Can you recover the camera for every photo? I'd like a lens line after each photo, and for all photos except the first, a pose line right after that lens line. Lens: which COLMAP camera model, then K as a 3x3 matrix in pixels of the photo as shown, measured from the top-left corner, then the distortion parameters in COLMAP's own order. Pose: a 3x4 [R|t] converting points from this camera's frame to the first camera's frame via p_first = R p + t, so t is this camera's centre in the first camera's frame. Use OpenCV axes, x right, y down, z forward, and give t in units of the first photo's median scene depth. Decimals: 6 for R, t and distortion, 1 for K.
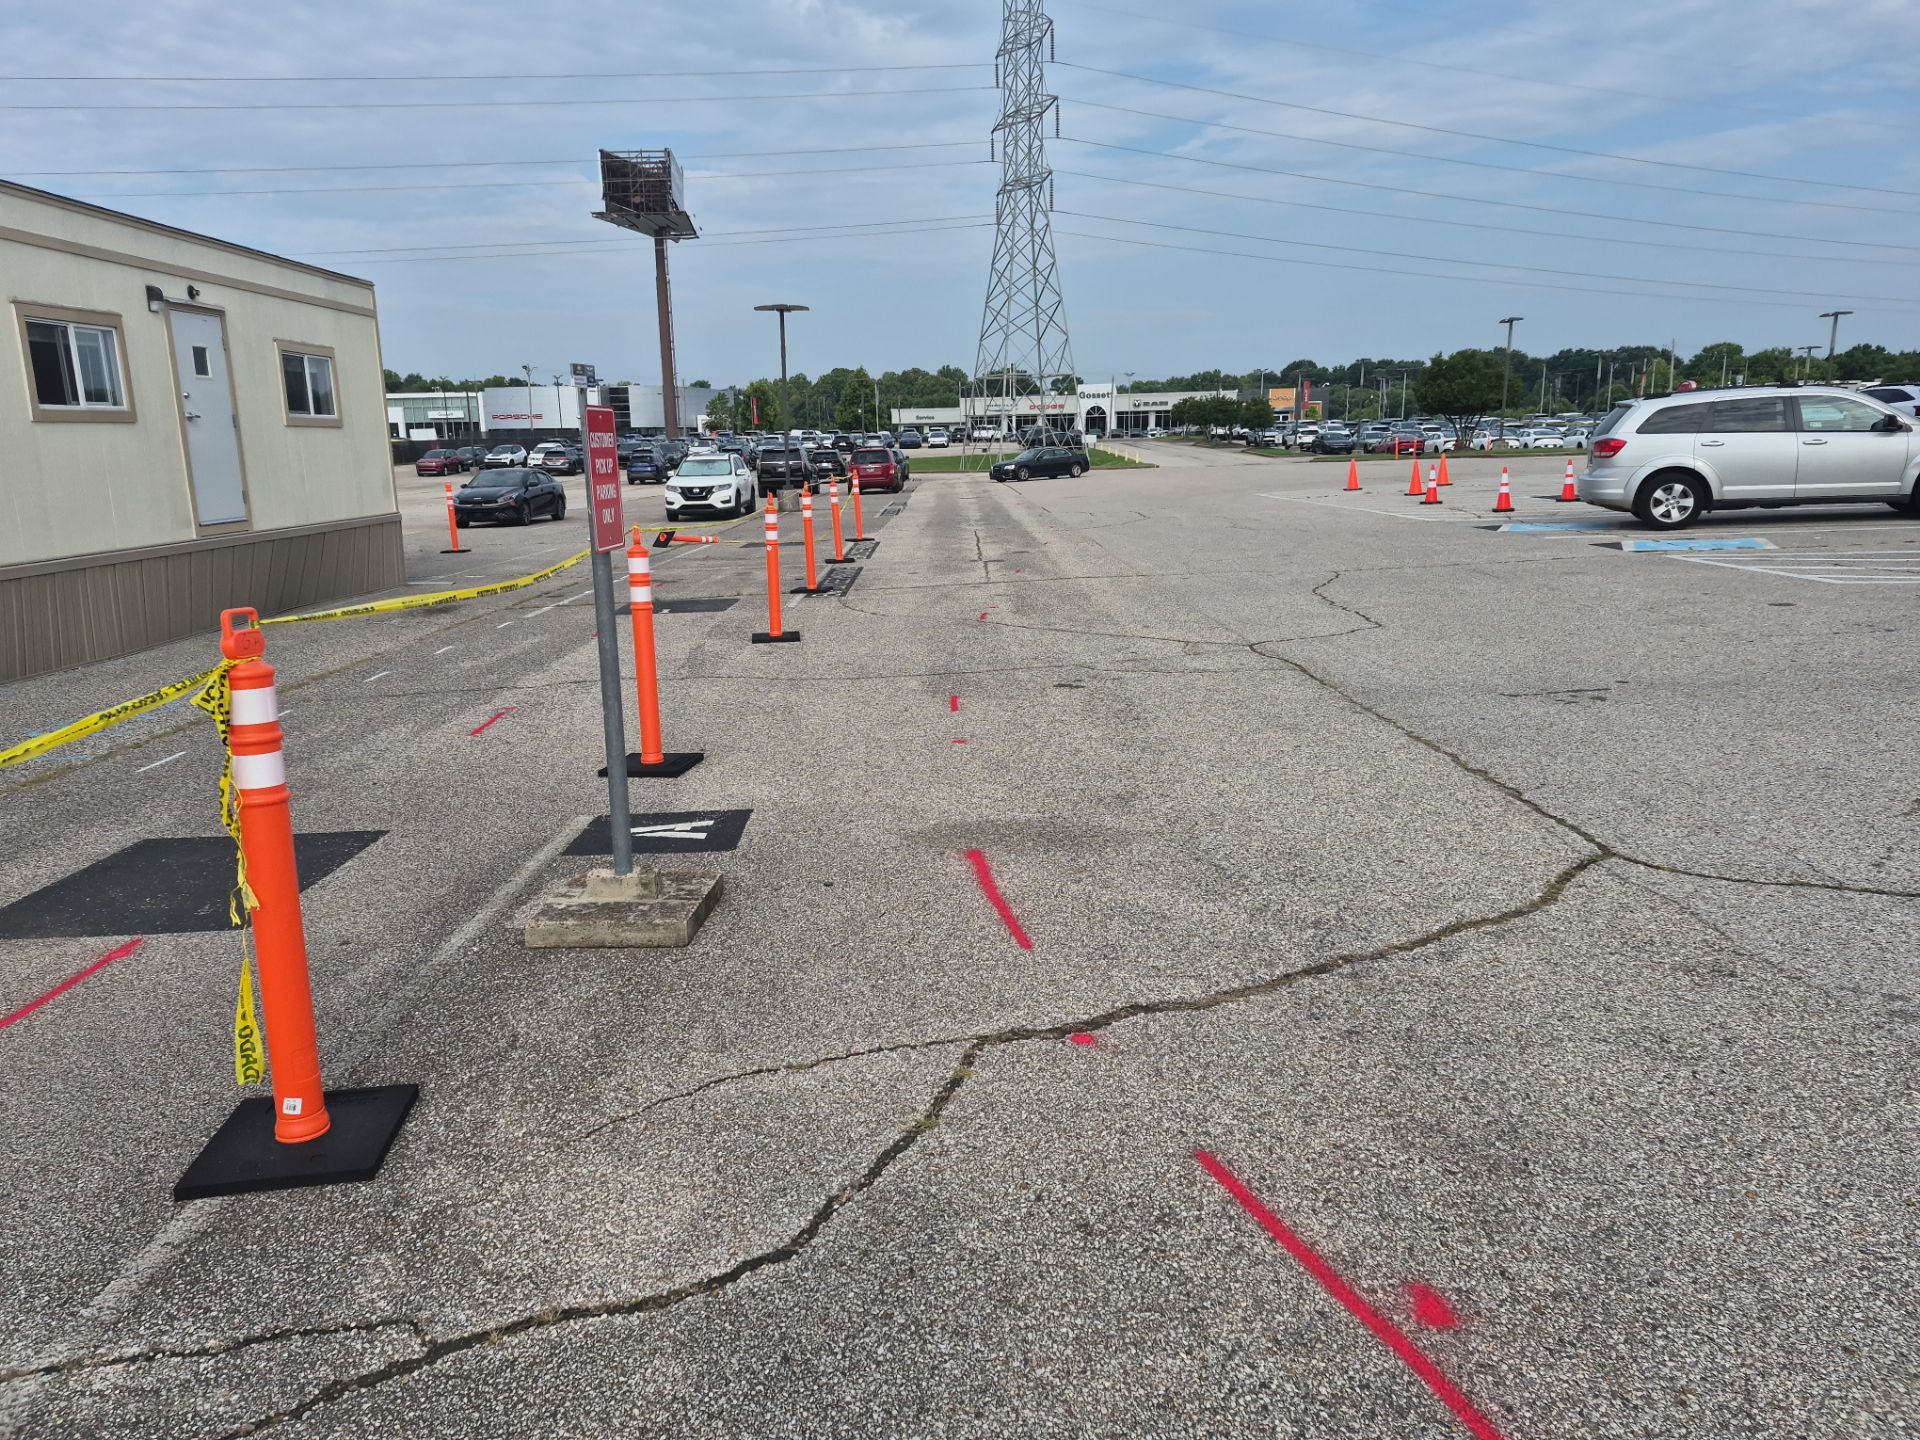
lens RADIAL K [[1337.9, 0, 941.2], [0, 1337.9, 730.6], [0, 0, 1]] dist [0.097249, -0.105157]
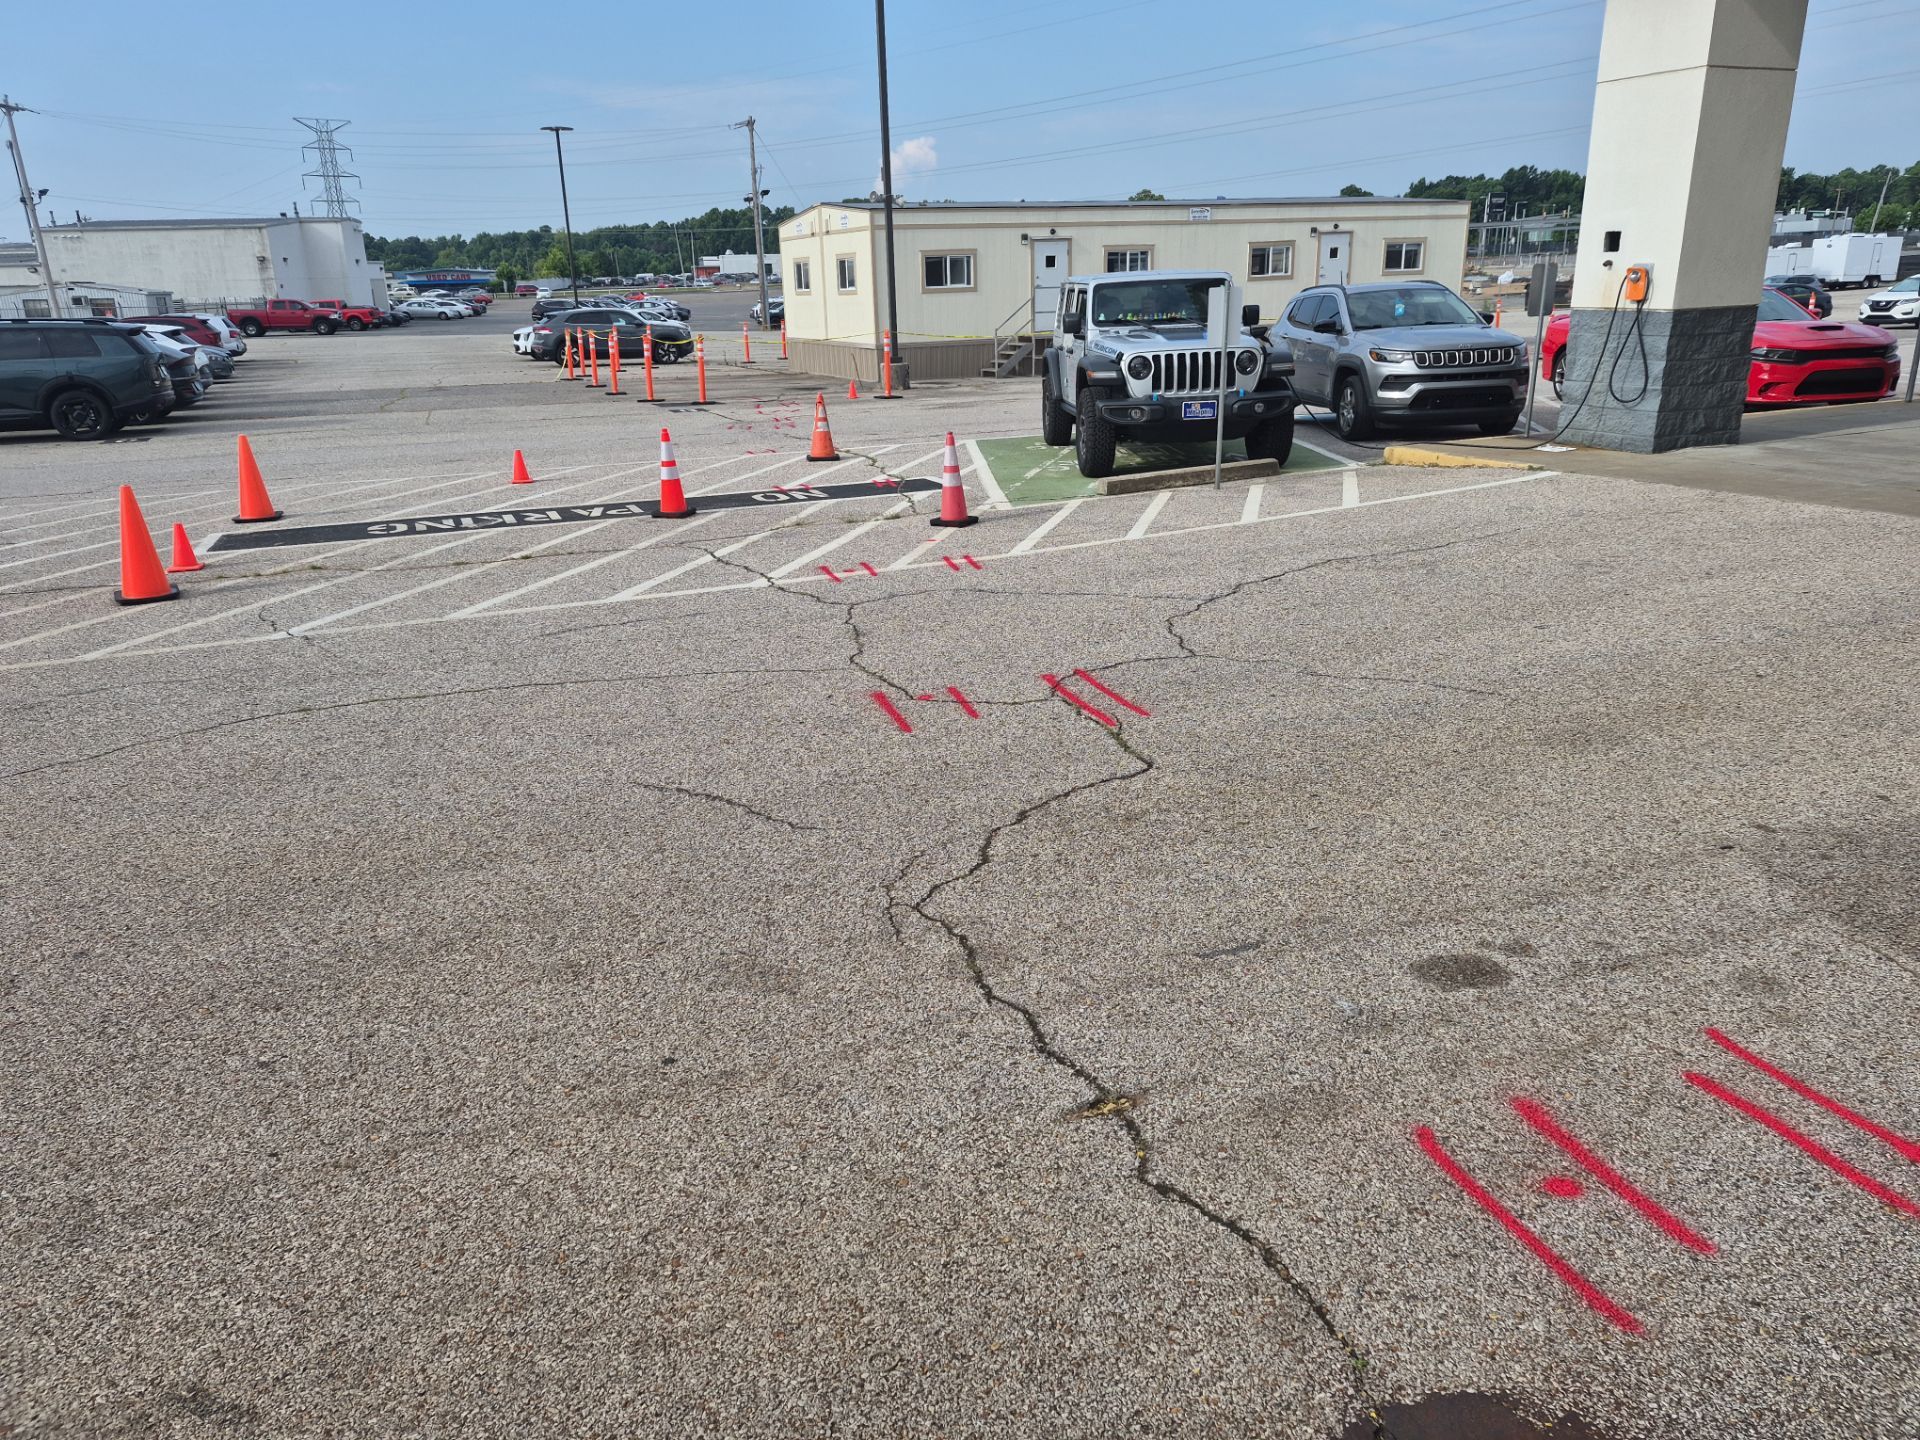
lens RADIAL K [[1337.9, 0, 941.2], [0, 1337.9, 730.6], [0, 0, 1]] dist [0.097249, -0.105157]
pose [[0.400366, 0.301850, -0.865213, 0.248639], [-0.176399, 0.951917, 0.250473, 0.012822], [0.899217, 0.052341, 0.434362, -0.114560]]
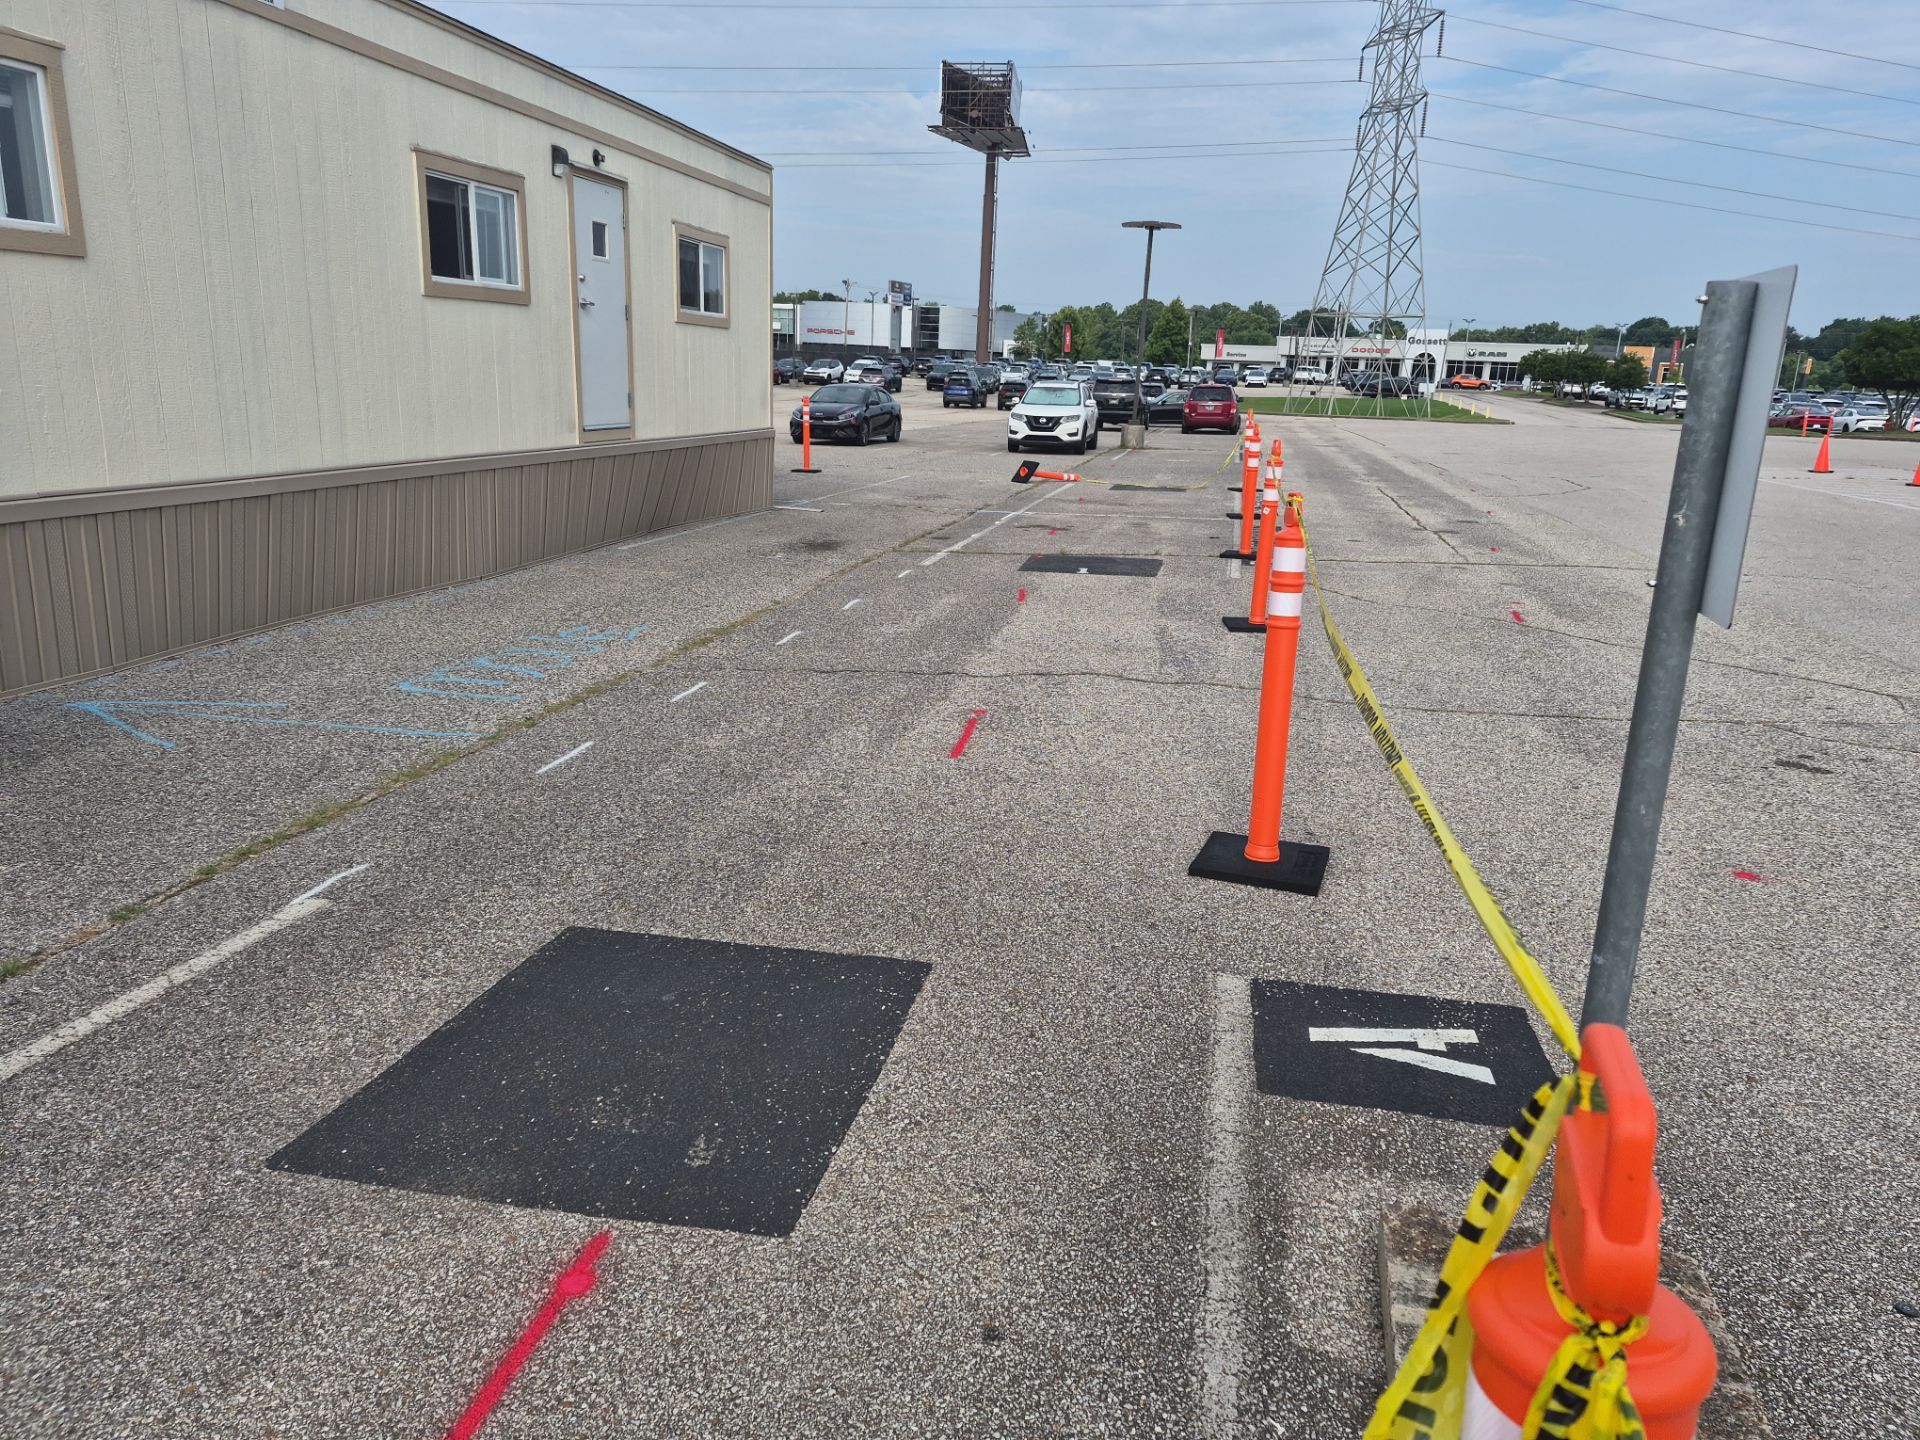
lens RADIAL K [[1347.9, 0, 979.5], [0, 1347.9, 715.1], [0, 0, 1]] dist [0.102390, -0.135789]
pose [[0.981005, 0.106031, -0.162438, -0.018873], [-0.100303, 0.994023, 0.043092, -0.004502], [0.166036, -0.025981, 0.985777, 0.024959]]
